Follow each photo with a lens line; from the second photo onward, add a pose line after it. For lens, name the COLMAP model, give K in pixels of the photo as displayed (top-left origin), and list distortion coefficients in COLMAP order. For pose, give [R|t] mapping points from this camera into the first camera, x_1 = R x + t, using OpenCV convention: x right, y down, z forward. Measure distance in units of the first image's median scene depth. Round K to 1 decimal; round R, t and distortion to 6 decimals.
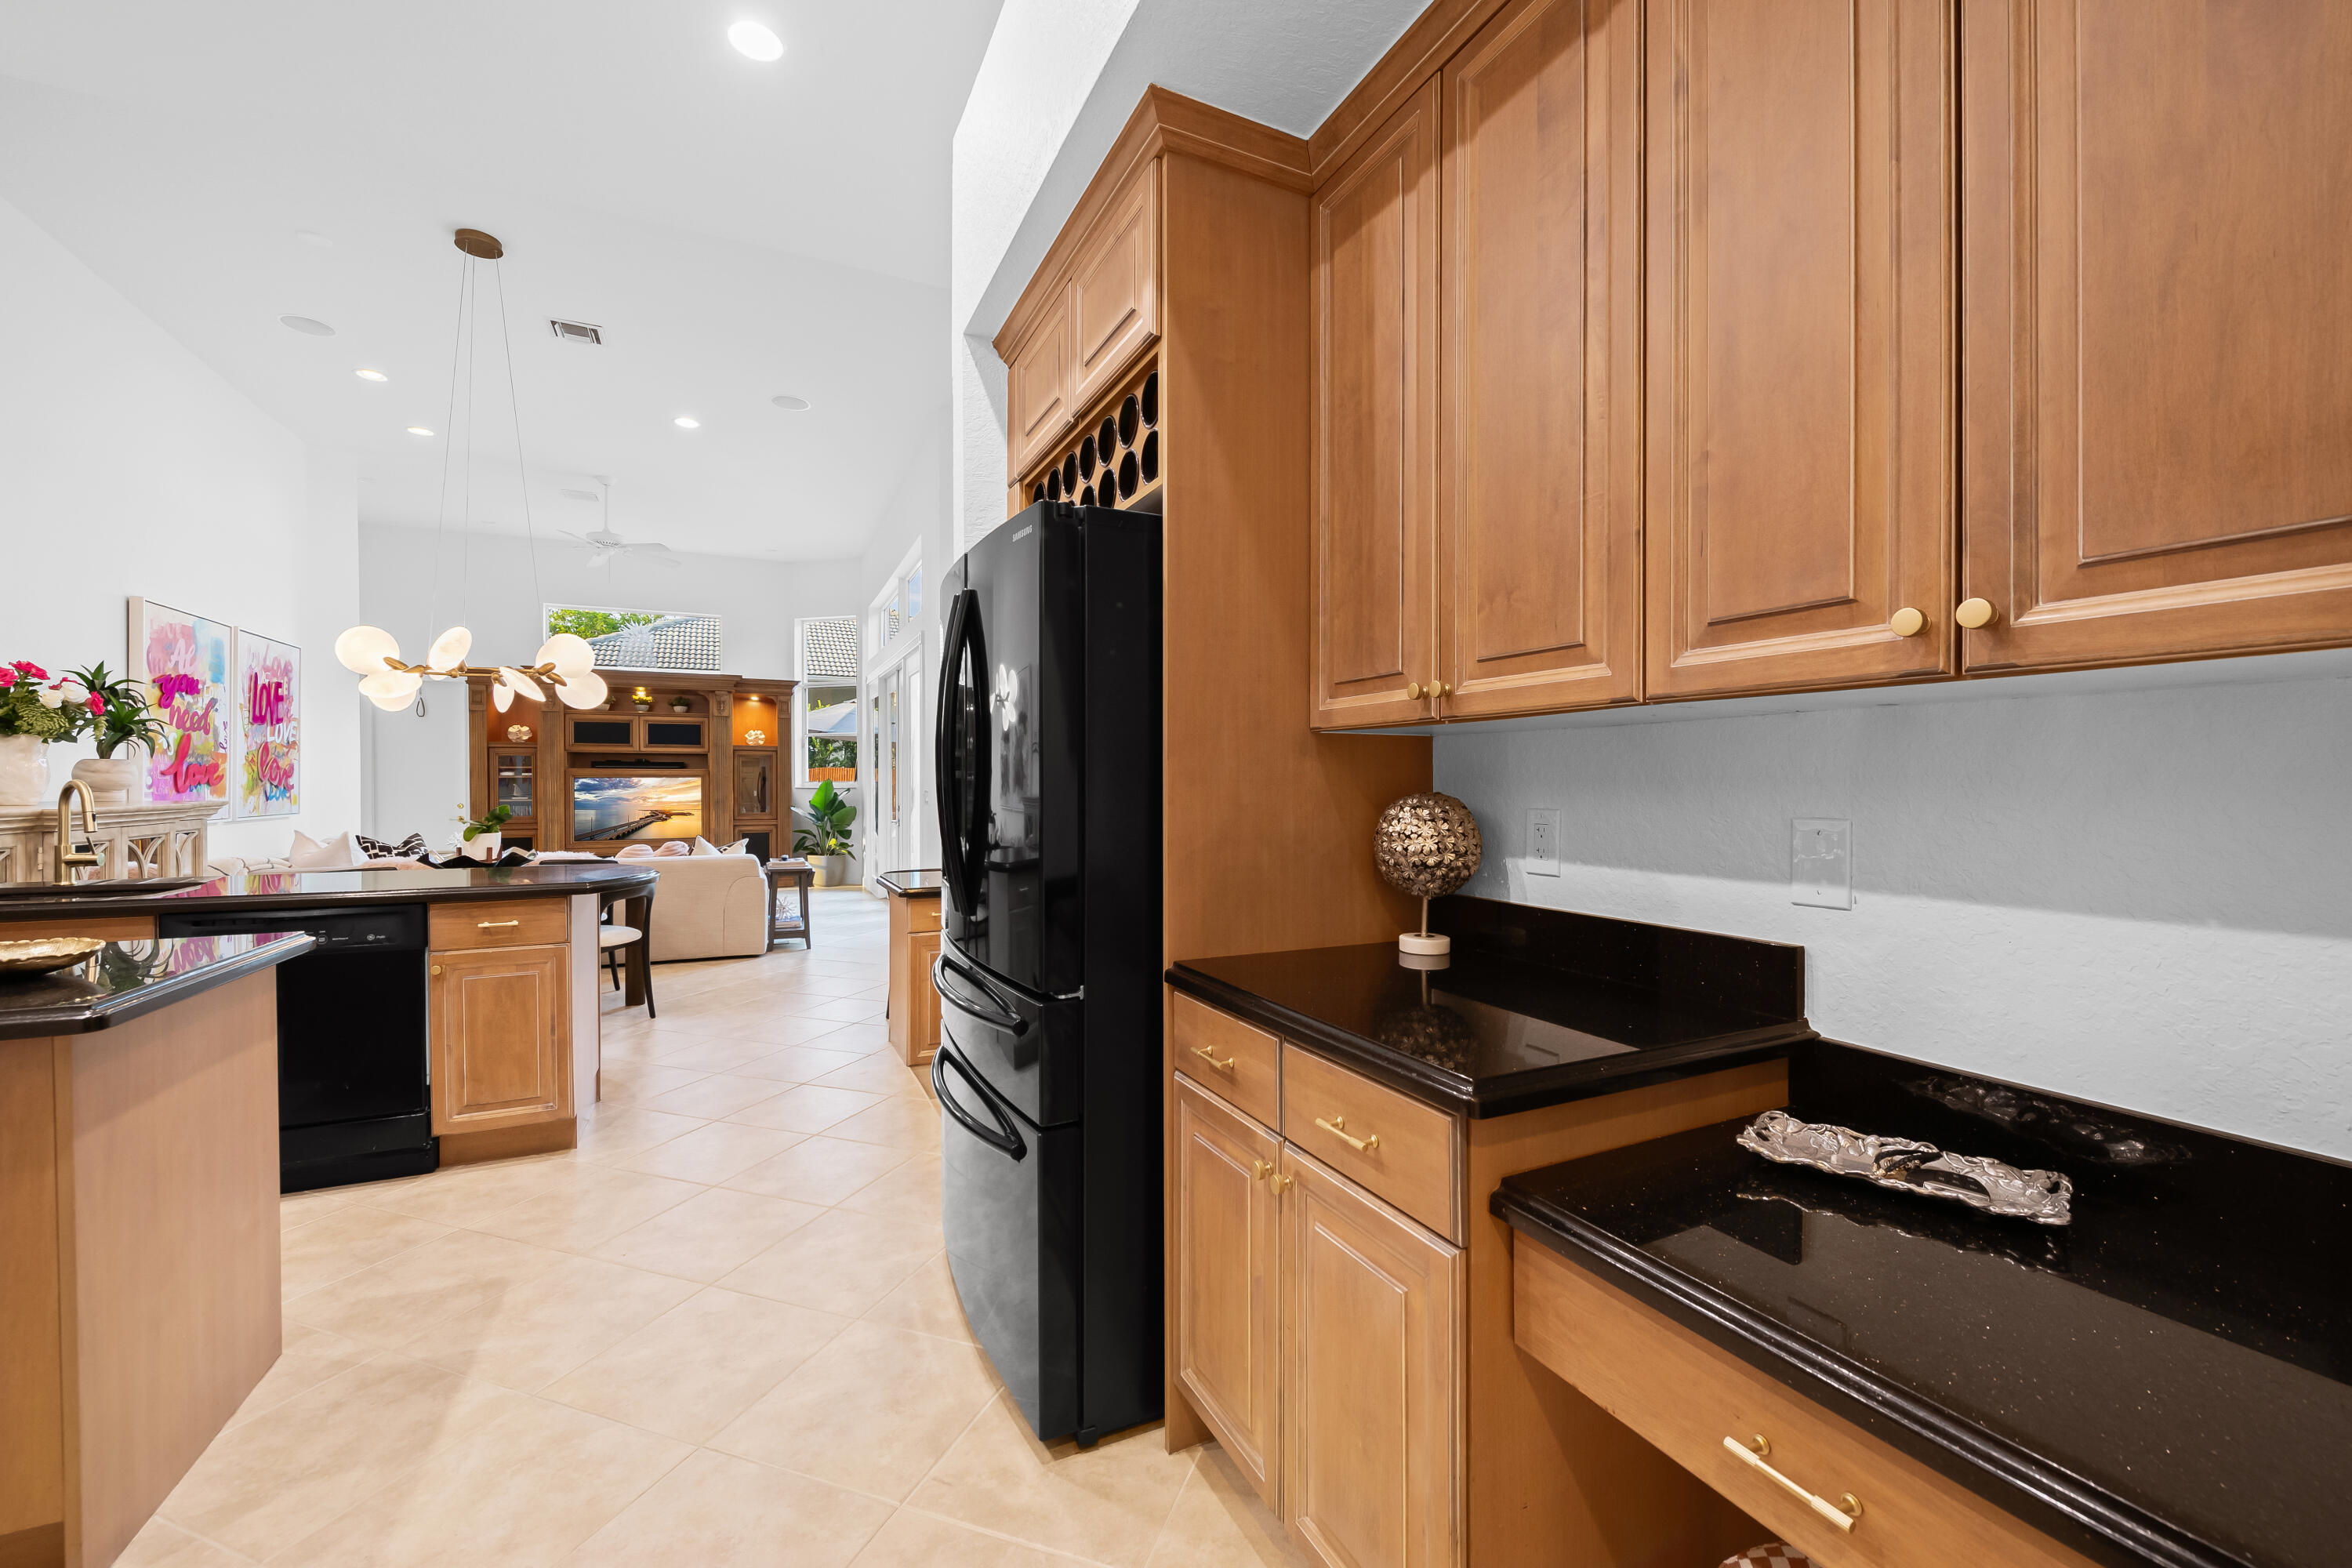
lens RADIAL K [[938.4, 0, 1189.9], [0, 938.4, 793.0], [0, 0, 1]] dist [-0.001676, -0.002062]
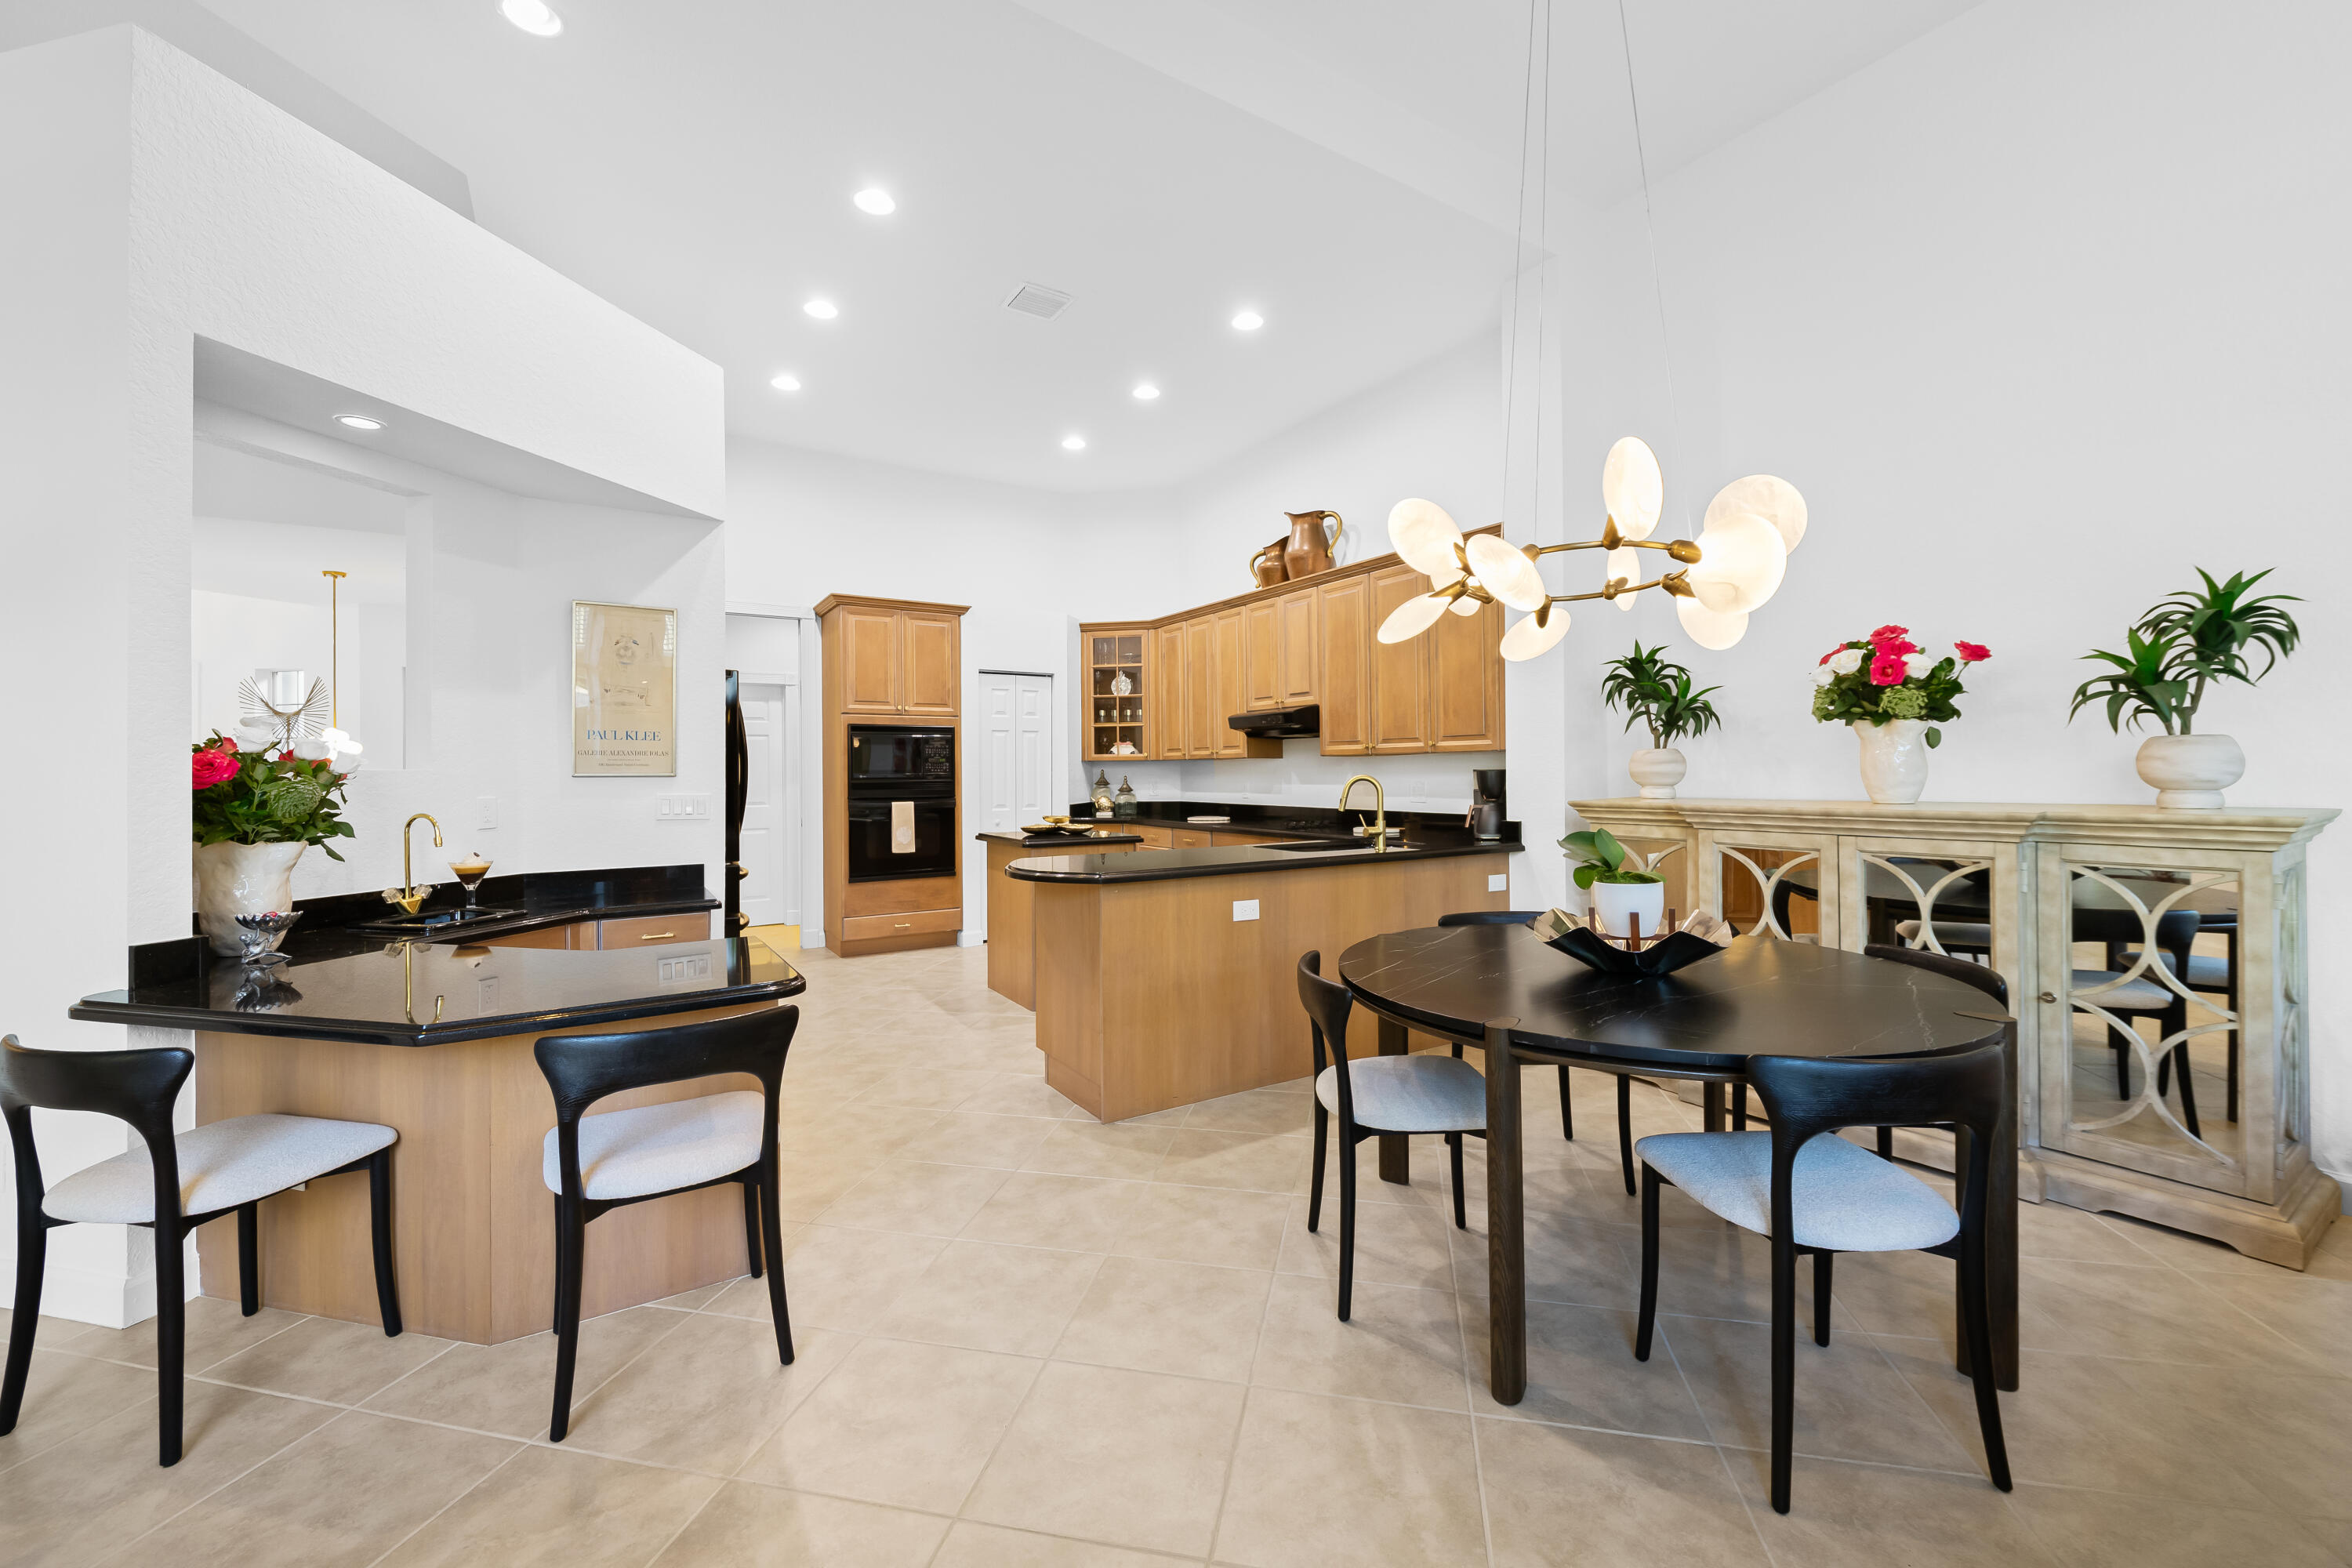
lens RADIAL K [[938.4, 0, 1186.9], [0, 938.4, 765.0], [0, 0, 1]] dist [-0.001676, -0.002062]
pose [[-0.993031, 0.004376, -0.117773, -0.428966], [0.003810, 0.999980, 0.005032, -0.021784], [0.117793, 0.004548, -0.993028, 1.375649]]
